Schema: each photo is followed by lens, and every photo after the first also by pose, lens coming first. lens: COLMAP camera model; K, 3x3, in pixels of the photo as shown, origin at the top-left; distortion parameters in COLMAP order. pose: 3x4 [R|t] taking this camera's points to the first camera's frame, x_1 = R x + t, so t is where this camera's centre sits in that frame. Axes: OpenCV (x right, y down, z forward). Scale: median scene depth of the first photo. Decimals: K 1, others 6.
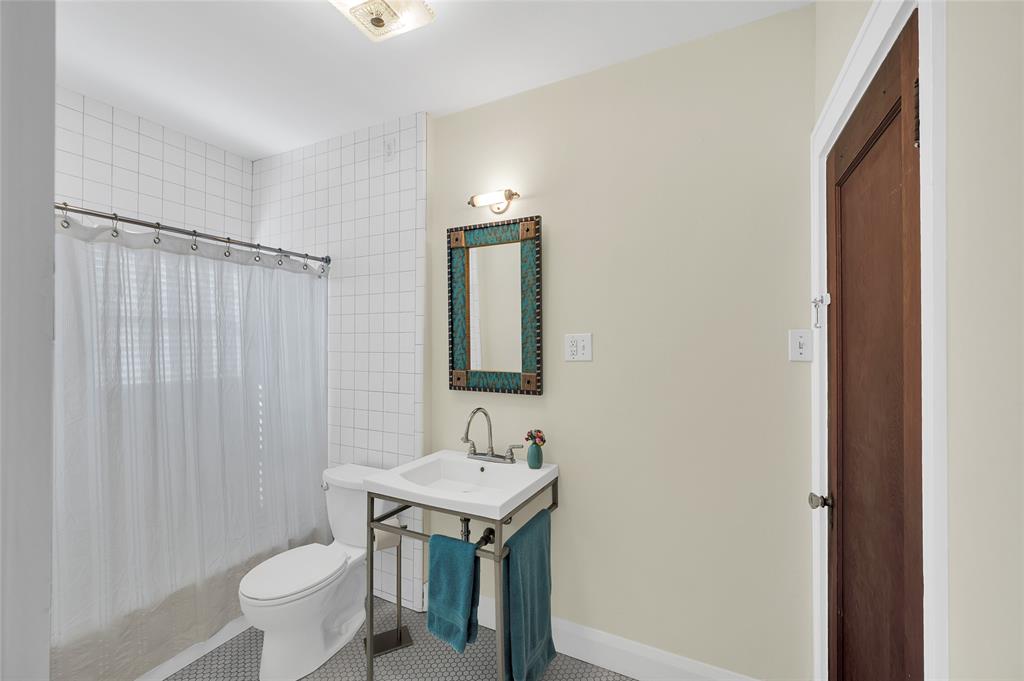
lens RADIAL K [[398.9, 0, 514.1], [0, 398.9, 346.4], [0, 0, 1]] dist [-0.007843, -0.000367]
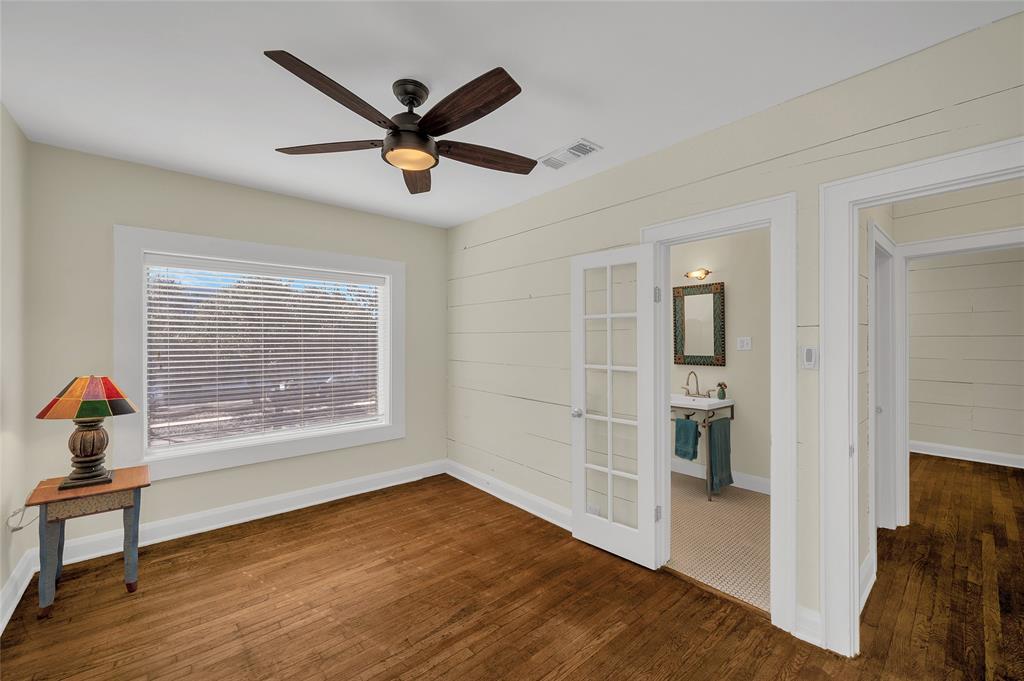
lens RADIAL K [[398.9, 0, 501.7], [0, 398.9, 339.8], [0, 0, 1]] dist [-0.007843, -0.000367]
pose [[0.909588, -0.005412, -0.415477, -0.128750], [0.001594, 0.999953, -0.009537, -0.000632], [0.415509, 0.008013, 0.909554, -1.395608]]
